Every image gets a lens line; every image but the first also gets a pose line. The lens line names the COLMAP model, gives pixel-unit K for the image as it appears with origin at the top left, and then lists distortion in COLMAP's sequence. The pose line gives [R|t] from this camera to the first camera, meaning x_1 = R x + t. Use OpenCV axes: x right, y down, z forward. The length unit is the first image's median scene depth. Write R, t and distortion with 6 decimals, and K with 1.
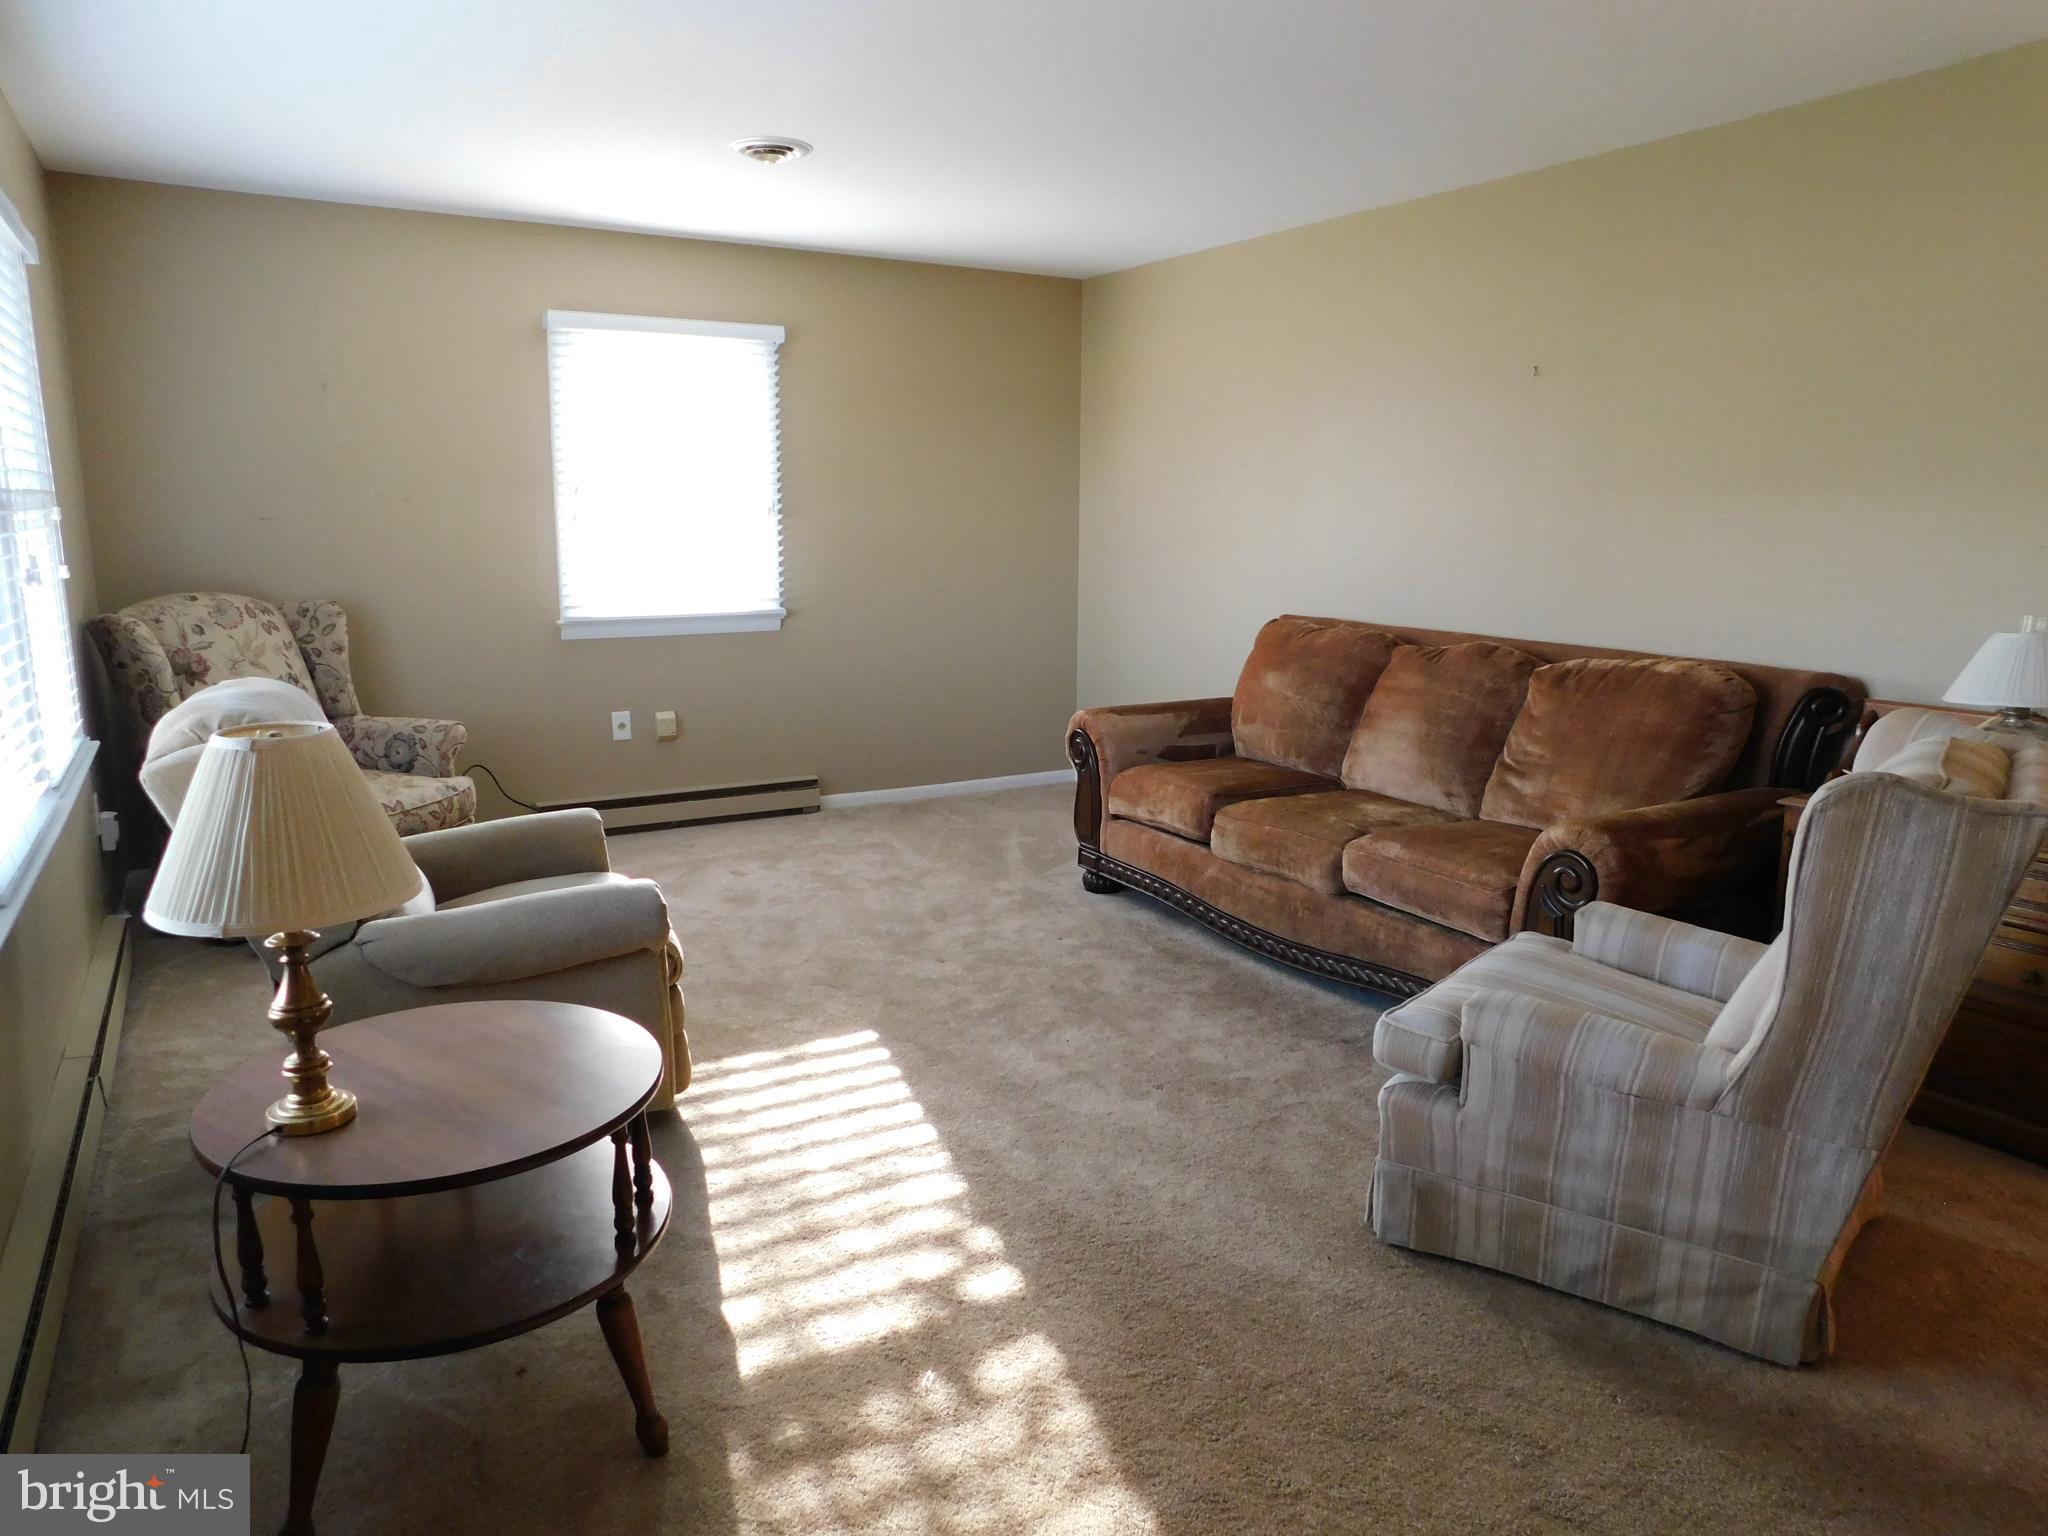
lens RADIAL K [[1354.1, 0, 1021.6], [0, 1354.1, 771.4], [0, 0, 1]] dist [-0.061213, 0.050922]
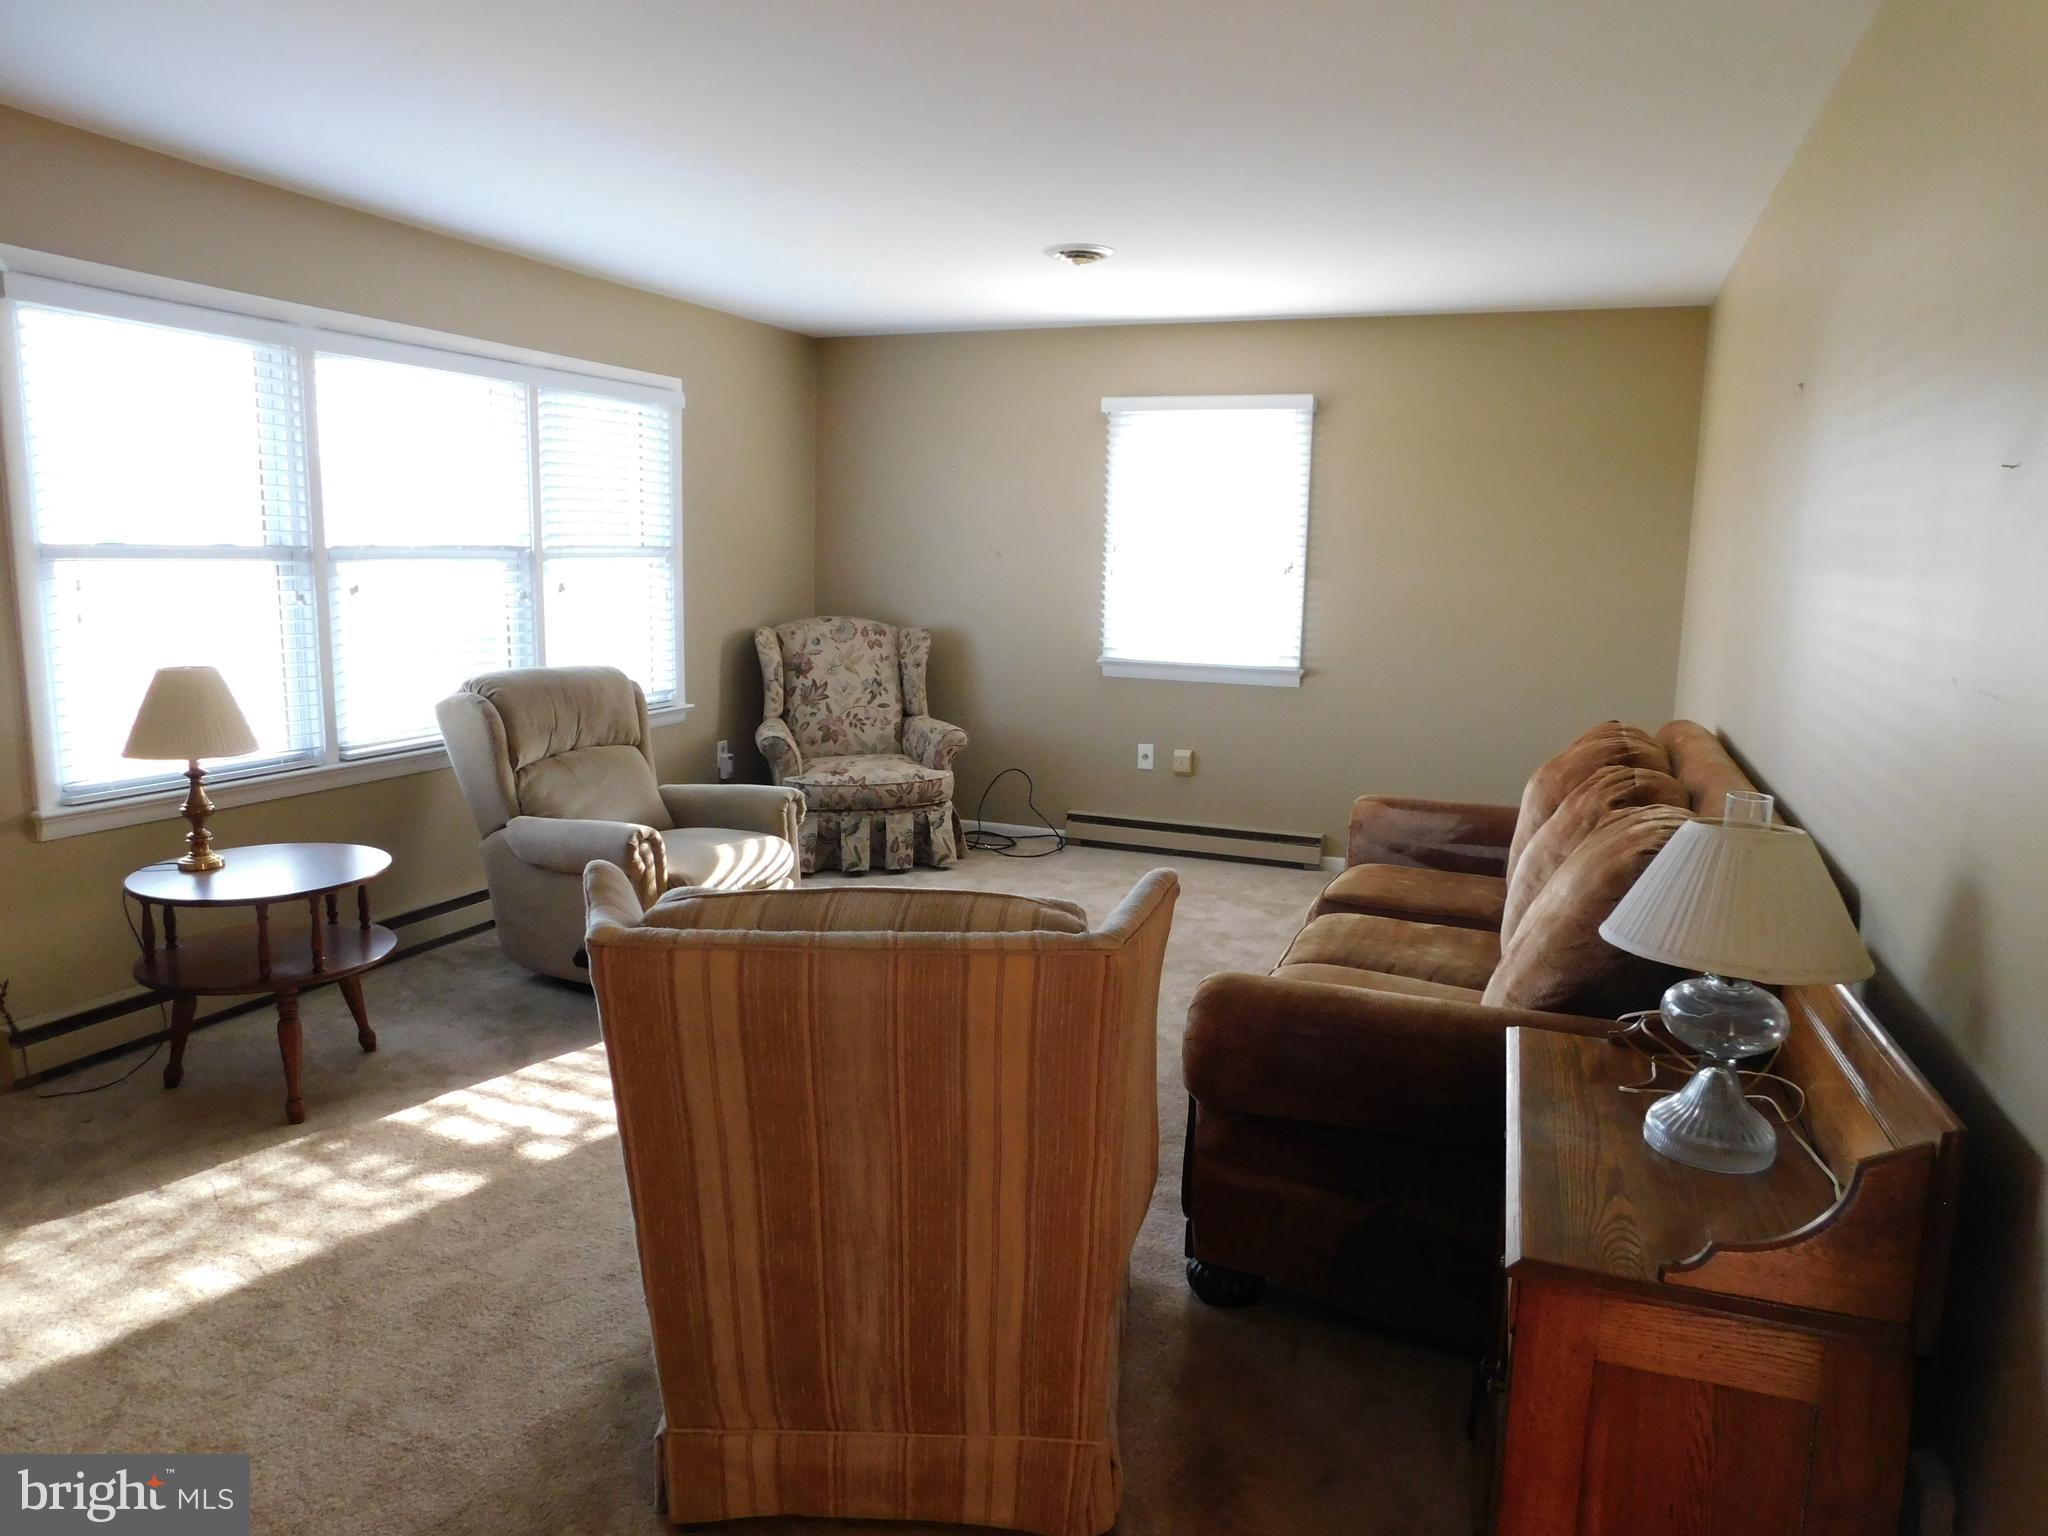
lens RADIAL K [[1354.1, 0, 1015.3], [0, 1354.1, 757.1], [0, 0, 1]] dist [-0.061213, 0.050922]
pose [[0.596542, 0.127208, -0.792436, 0.670978], [-0.168985, 0.985133, 0.030930, -0.062486], [0.784590, 0.115459, 0.609170, 0.280392]]
